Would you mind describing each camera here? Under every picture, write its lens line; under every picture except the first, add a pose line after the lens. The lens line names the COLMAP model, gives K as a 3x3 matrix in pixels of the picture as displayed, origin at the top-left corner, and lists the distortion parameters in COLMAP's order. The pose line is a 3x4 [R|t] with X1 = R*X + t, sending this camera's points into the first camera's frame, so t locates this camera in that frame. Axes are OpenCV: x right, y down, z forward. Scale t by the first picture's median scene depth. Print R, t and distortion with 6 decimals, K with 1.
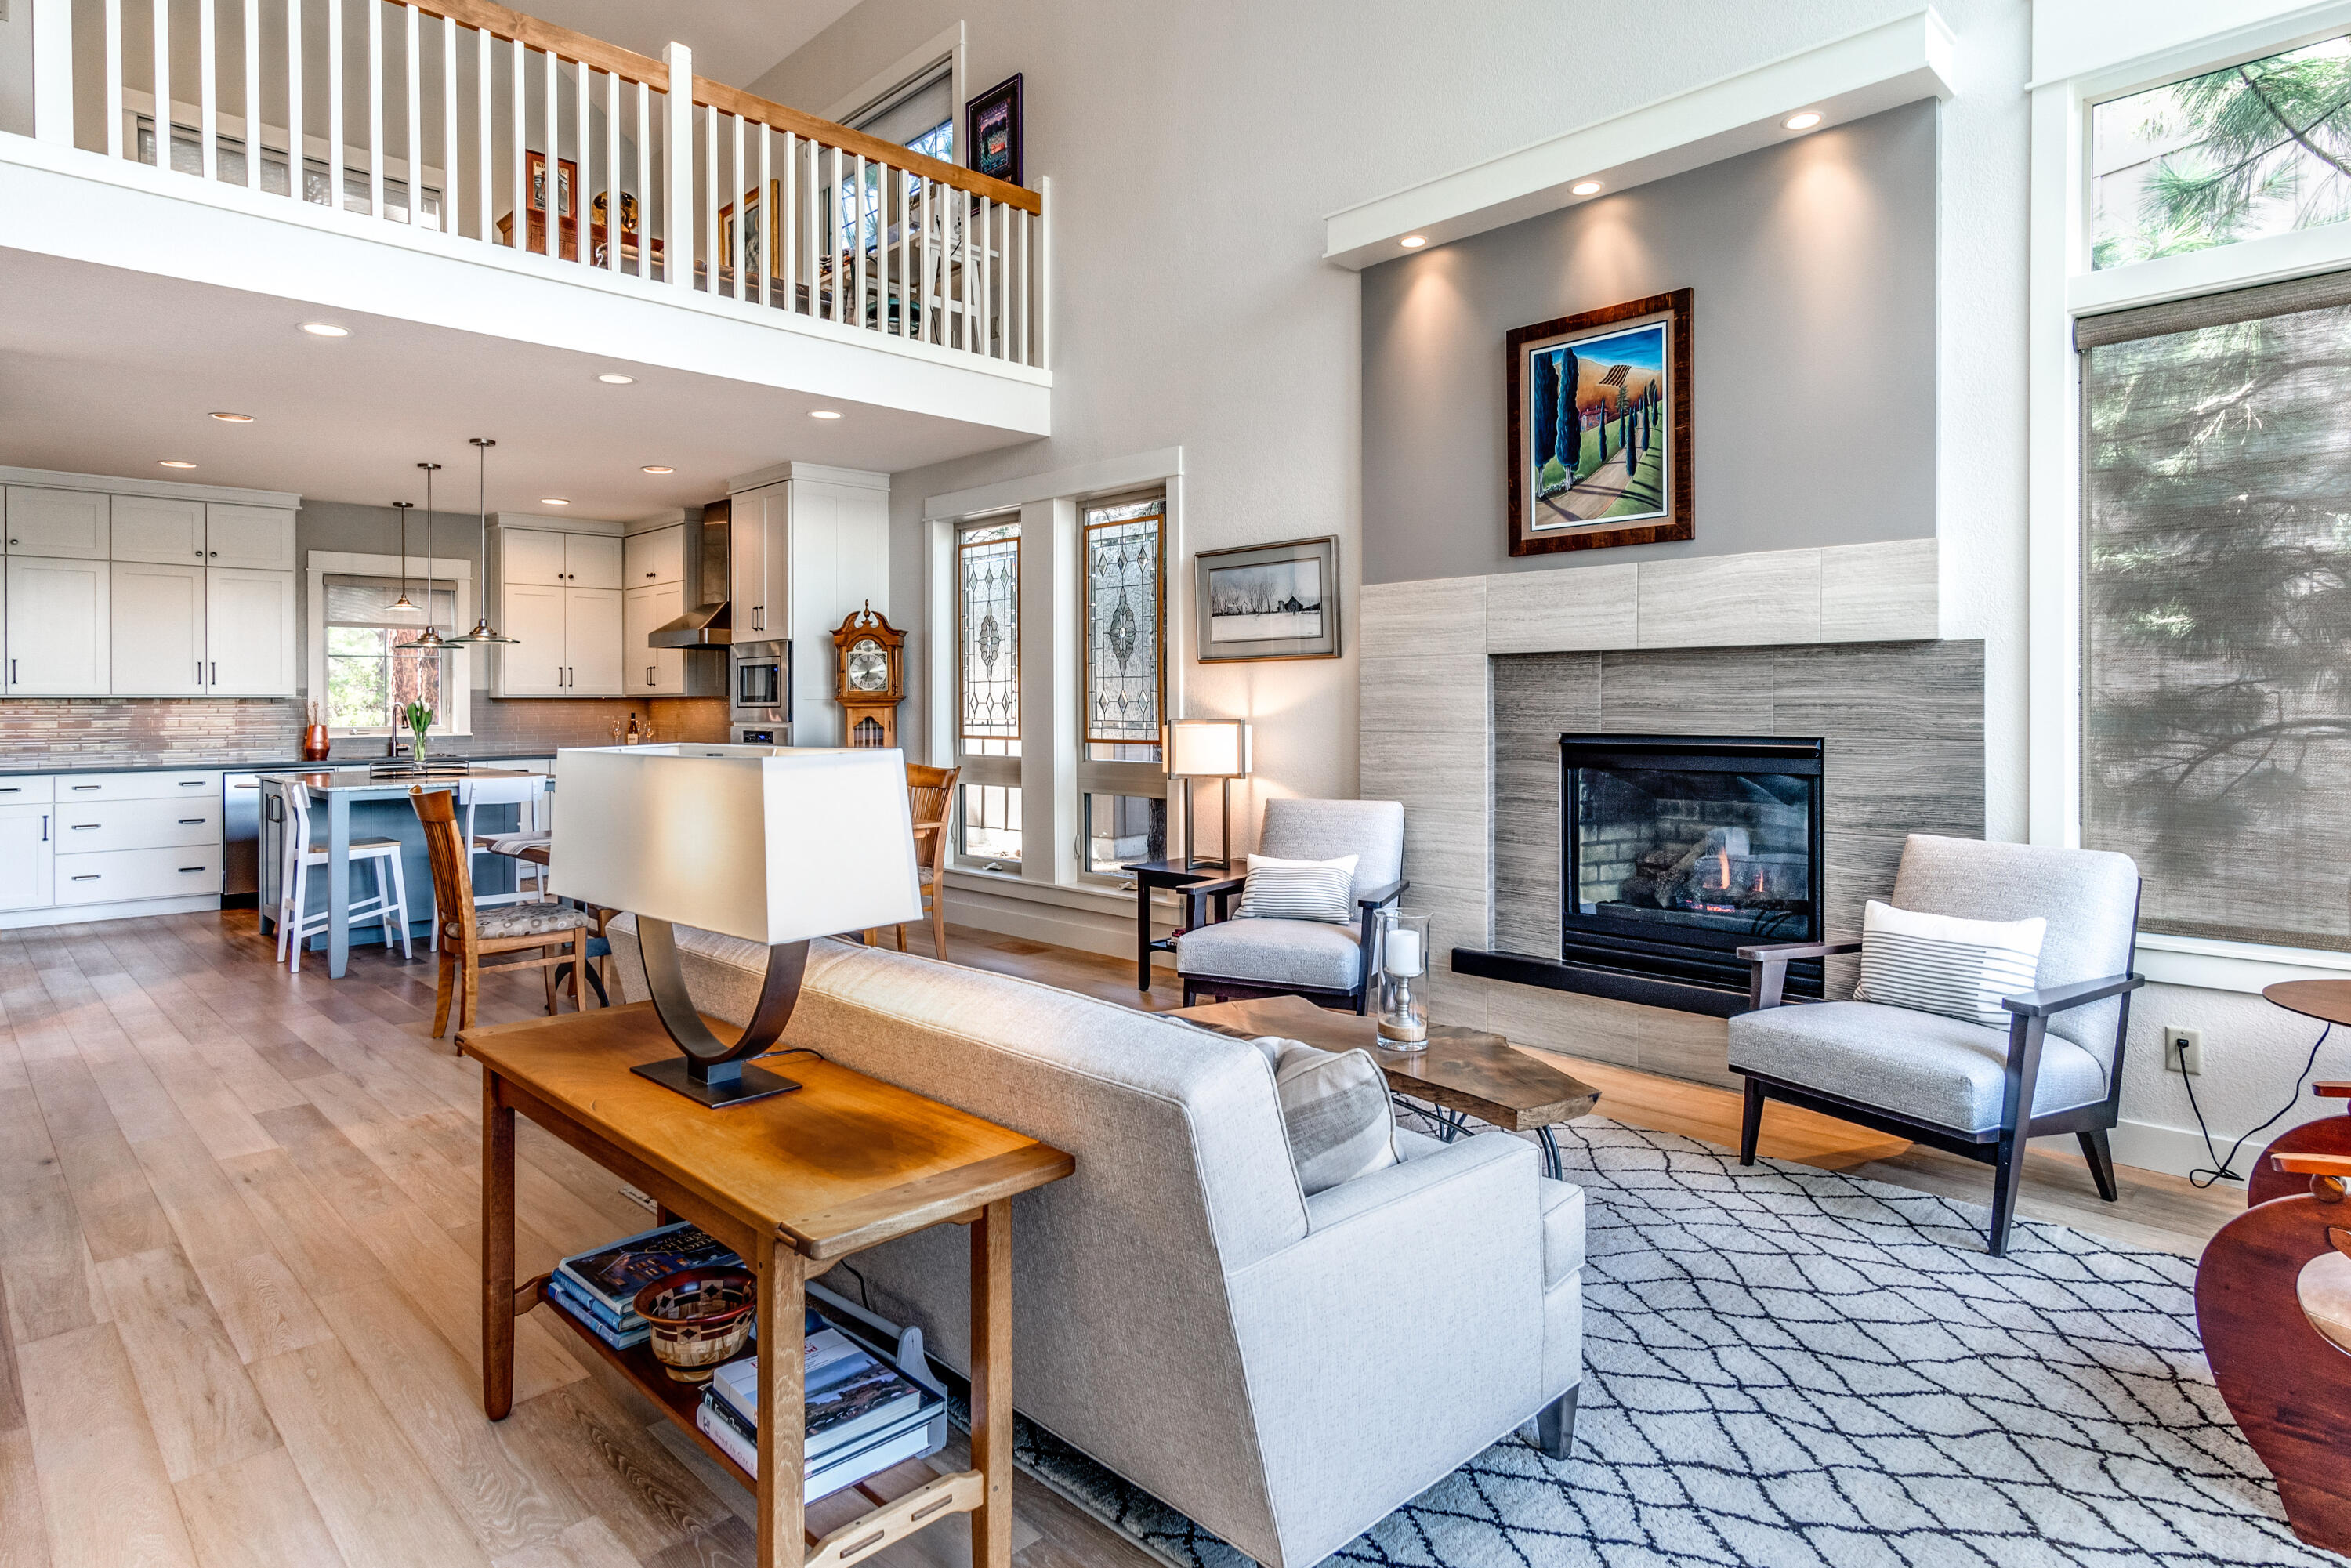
lens RADIAL K [[1287.5, 0, 1168.2], [0, 1287.5, 701.6], [0, 0, 1]] dist [0.001576, 0.000507]
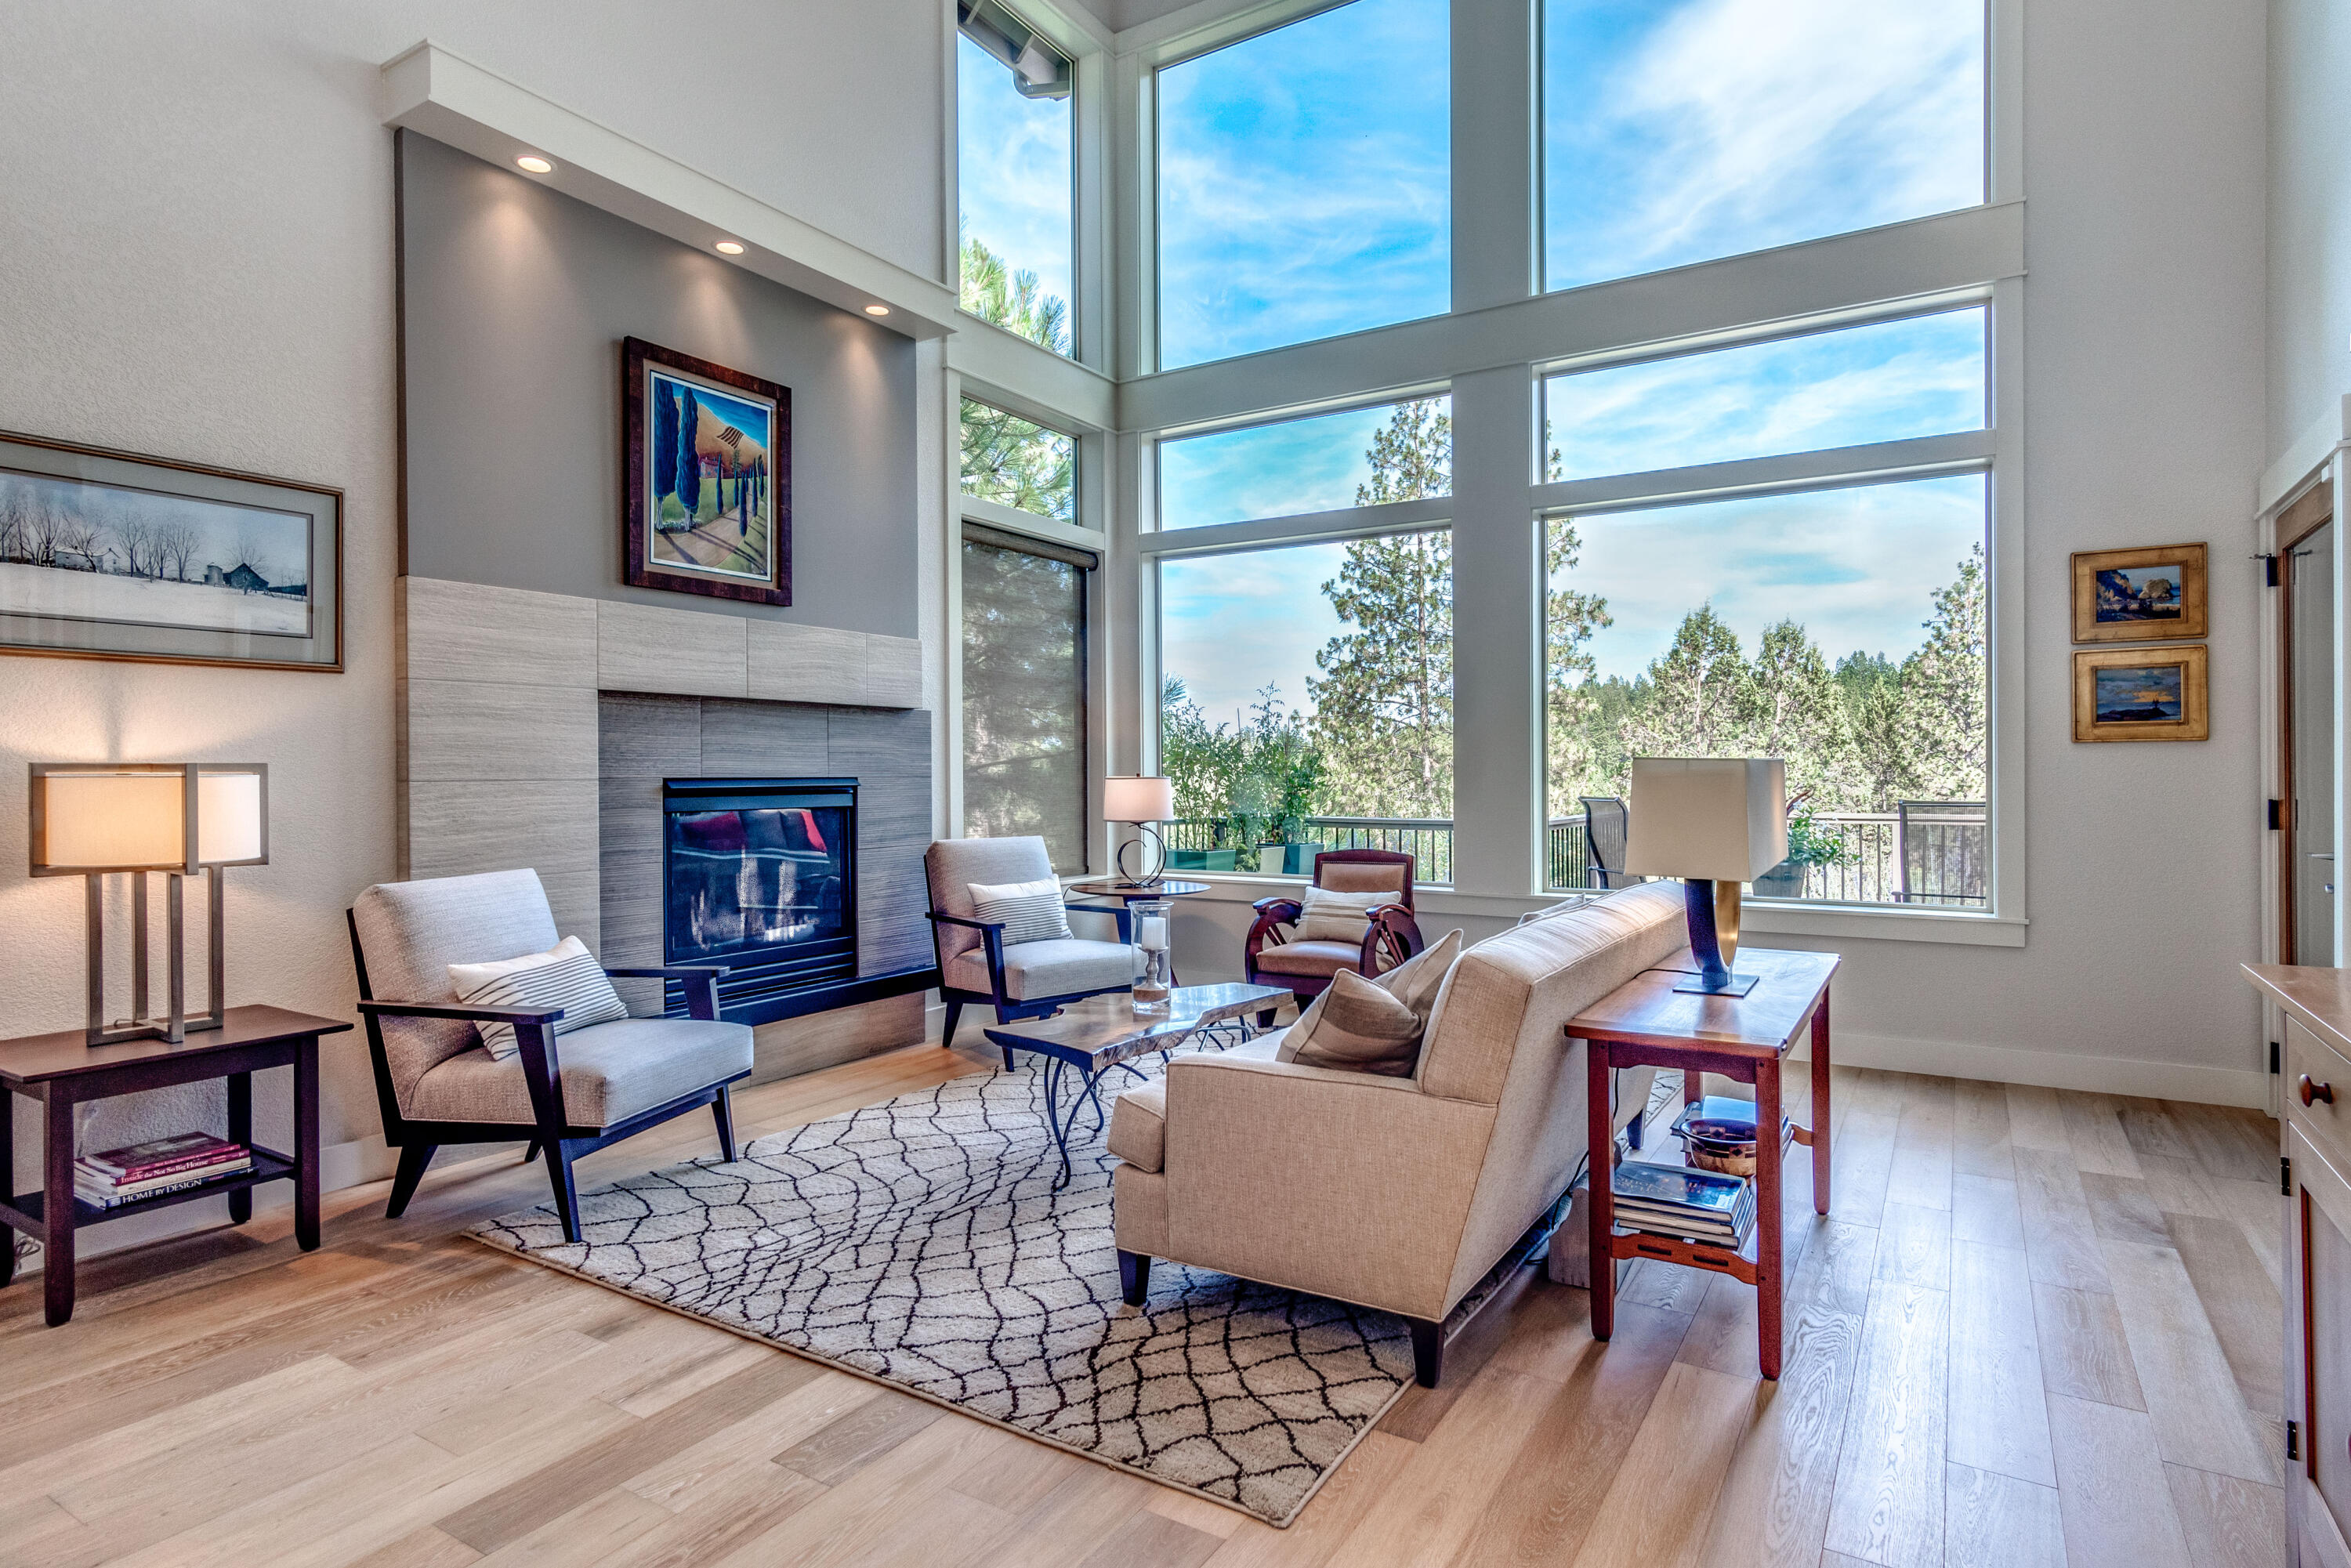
lens RADIAL K [[1255.5, 0, 1185.9], [0, 1255.5, 763.5], [0, 0, 1]] dist [0.004849, 0.000109]
pose [[-0.240539, 0.011613, 0.970570, -0.637368], [0.004035, 0.999932, -0.010964, 0.023062], [-0.970631, 0.001279, -0.240569, 0.769404]]
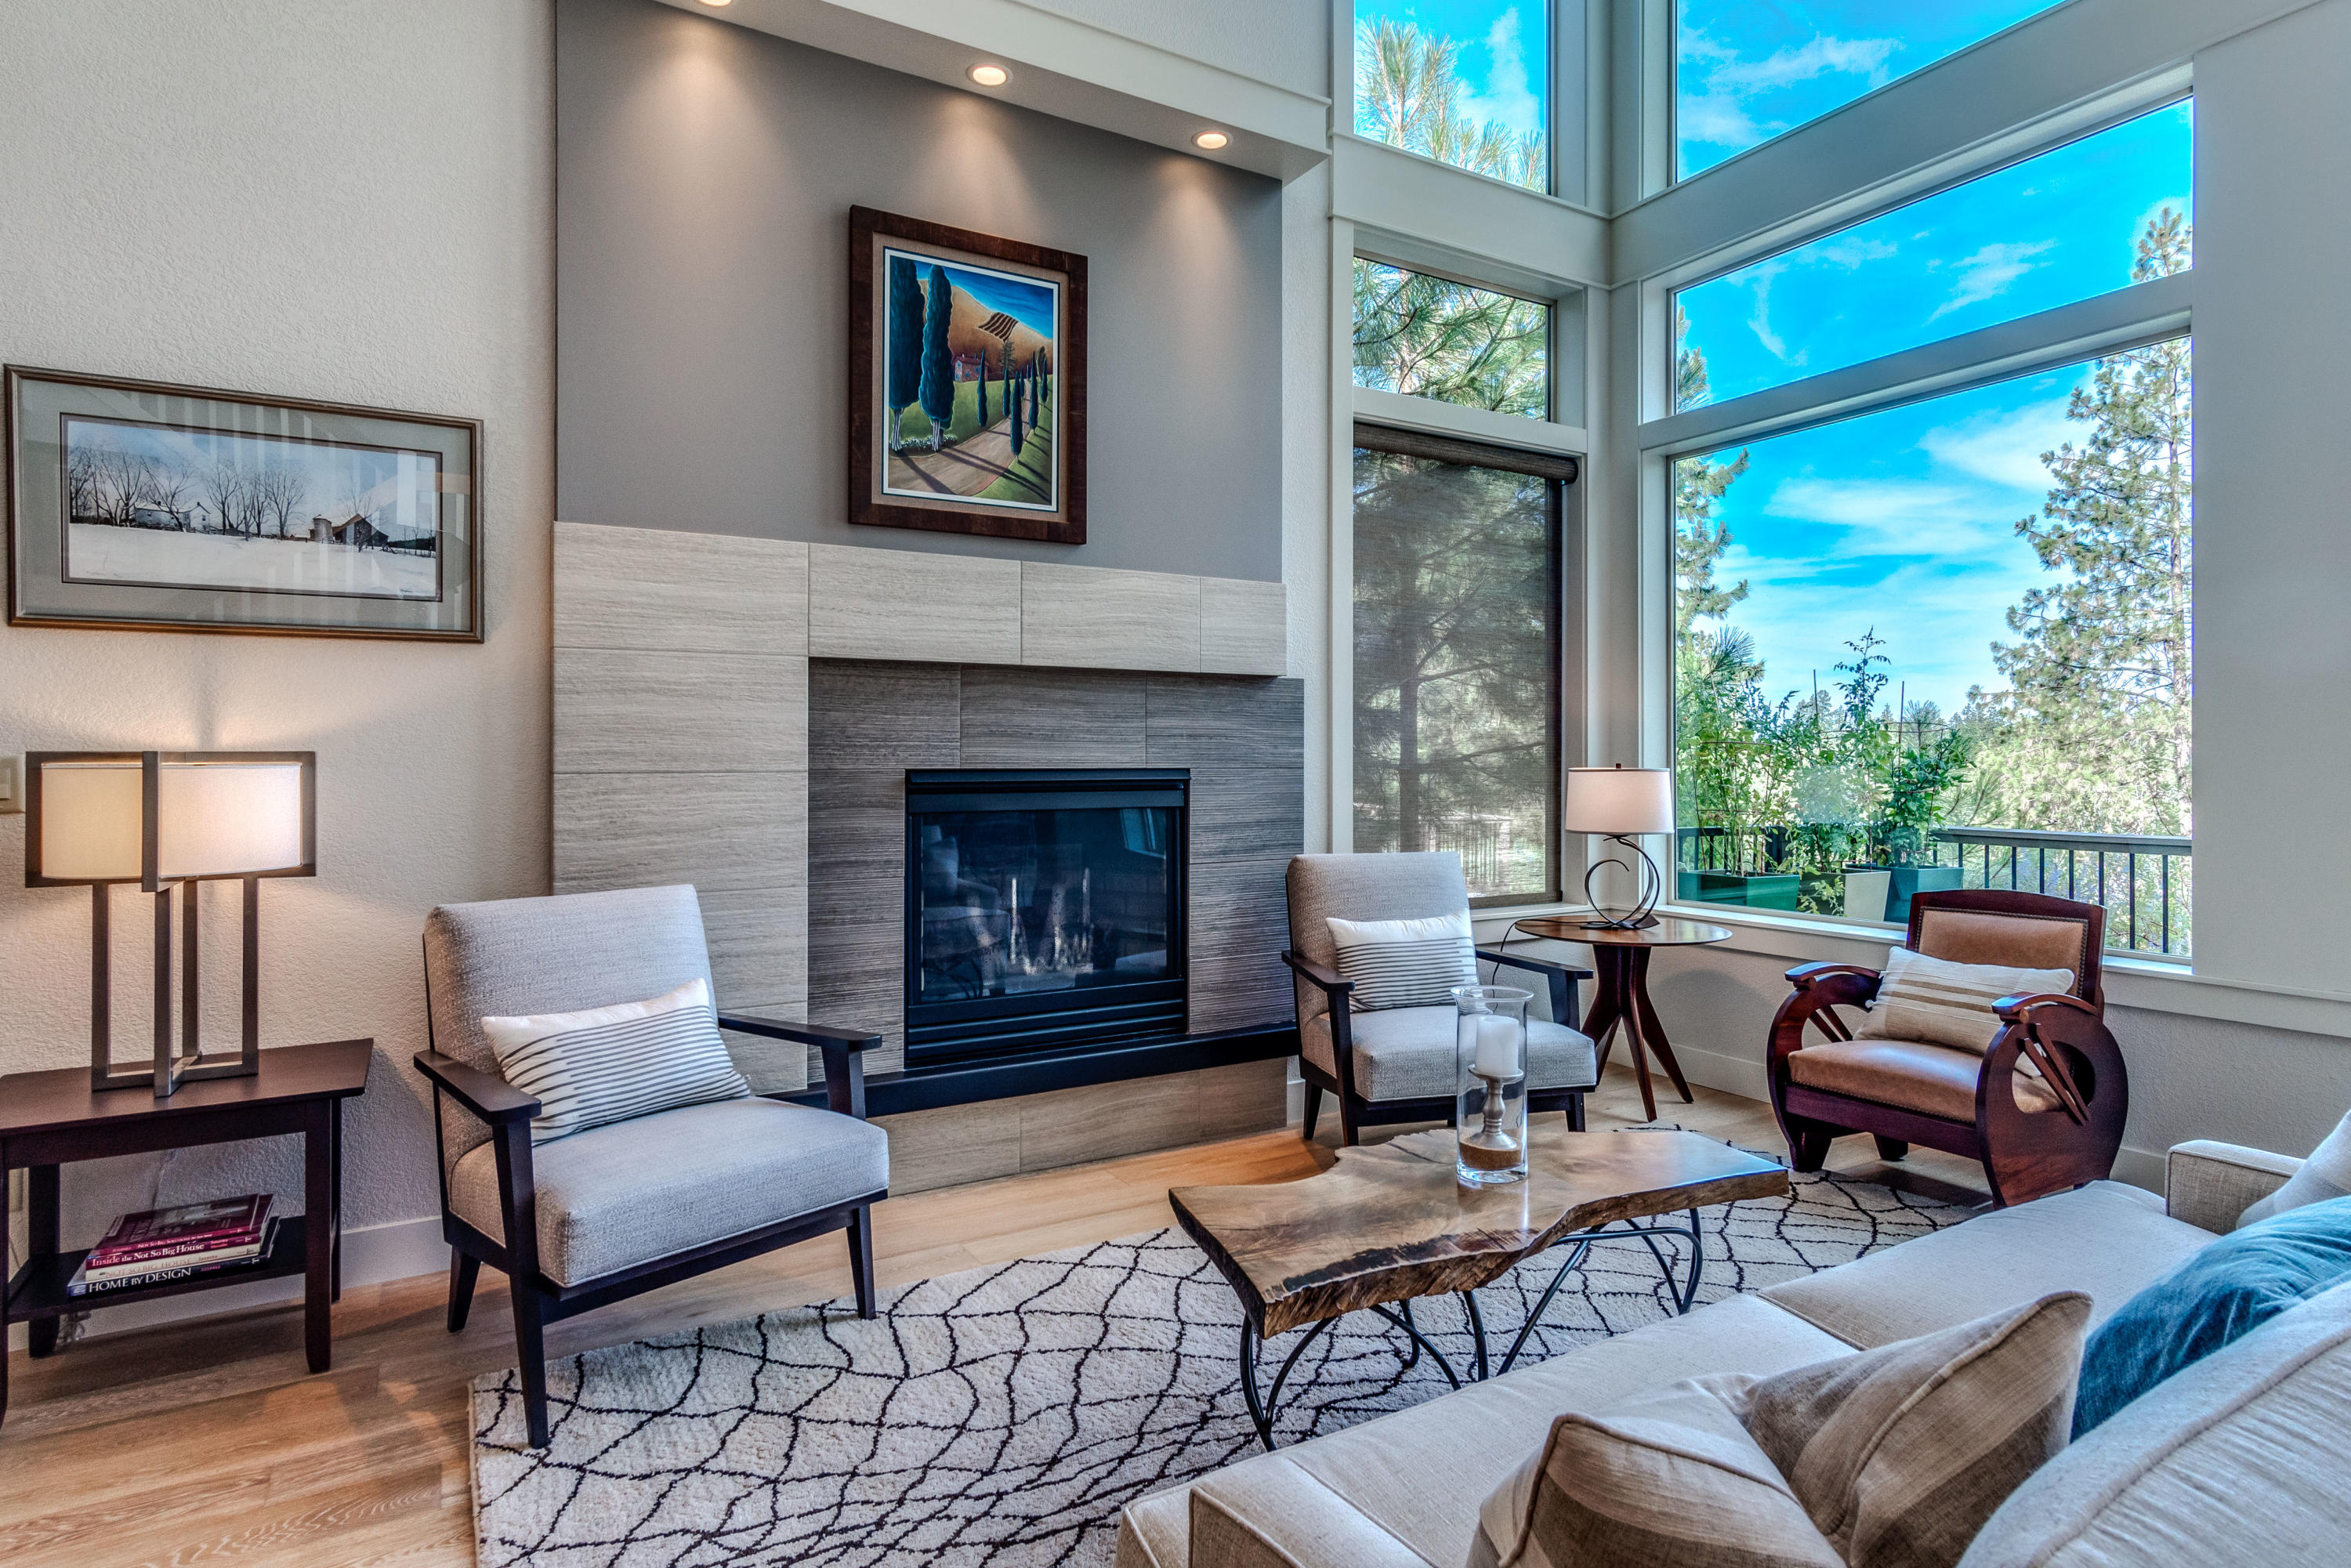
lens RADIAL K [[1255.5, 0, 1185.9], [0, 1255.5, 763.5], [0, 0, 1]] dist [0.004849, 0.000109]
pose [[0.239390, 0.003431, 0.970917, -0.336941], [0.001925, 0.999990, -0.004008, 0.021989], [-0.970921, 0.002828, 0.239381, 0.604627]]
